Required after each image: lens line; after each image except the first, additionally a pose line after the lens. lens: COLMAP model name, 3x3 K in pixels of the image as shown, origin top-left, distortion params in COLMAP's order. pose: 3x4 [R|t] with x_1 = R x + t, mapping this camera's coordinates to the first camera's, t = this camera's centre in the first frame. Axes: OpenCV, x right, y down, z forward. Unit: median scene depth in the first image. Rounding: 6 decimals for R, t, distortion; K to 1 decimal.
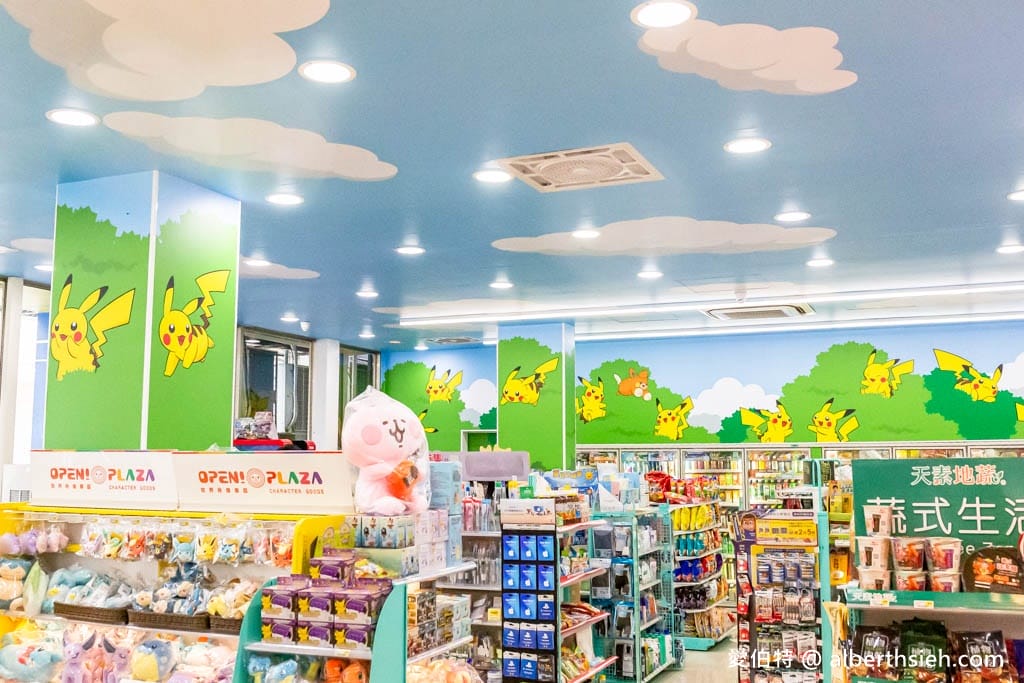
lens RADIAL K [[1054.5, 0, 510.6], [0, 1054.5, 339.5], [0, 0, 1]] dist [-0.065809, 0.000000]
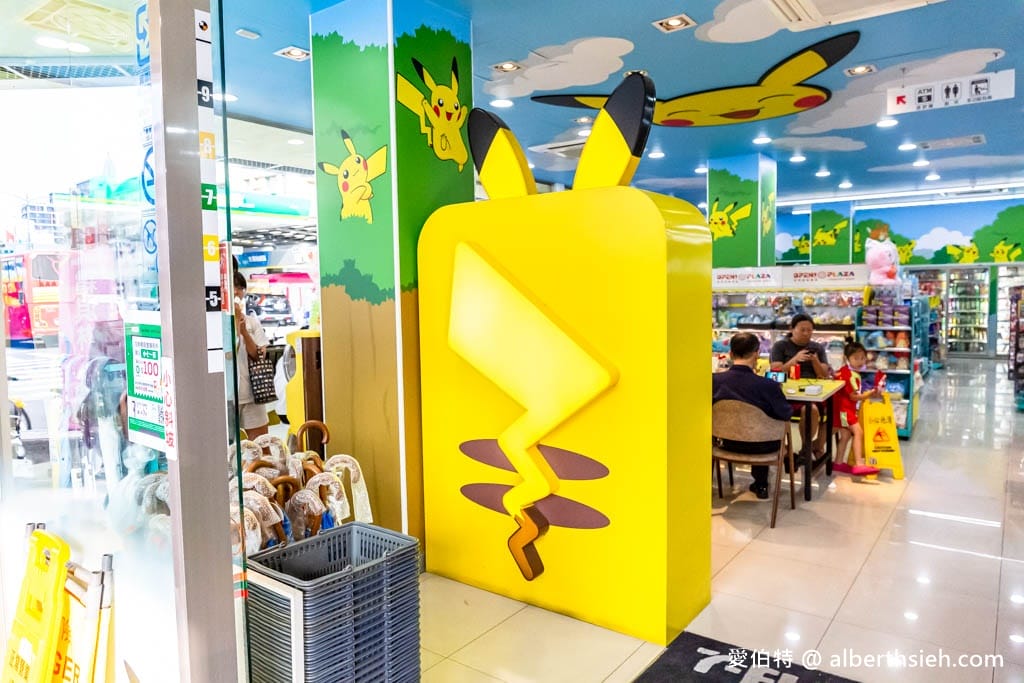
lens RADIAL K [[699.2, 0, 512.6], [0, 699.2, 342.0], [0, 0, 1]] dist [-0.044021, -0.001825]
pose [[0.967477, -0.002813, -0.252943, -0.482006], [0.050428, 0.982012, 0.181958, -0.050929], [0.247881, -0.188795, 0.950216, -0.765913]]
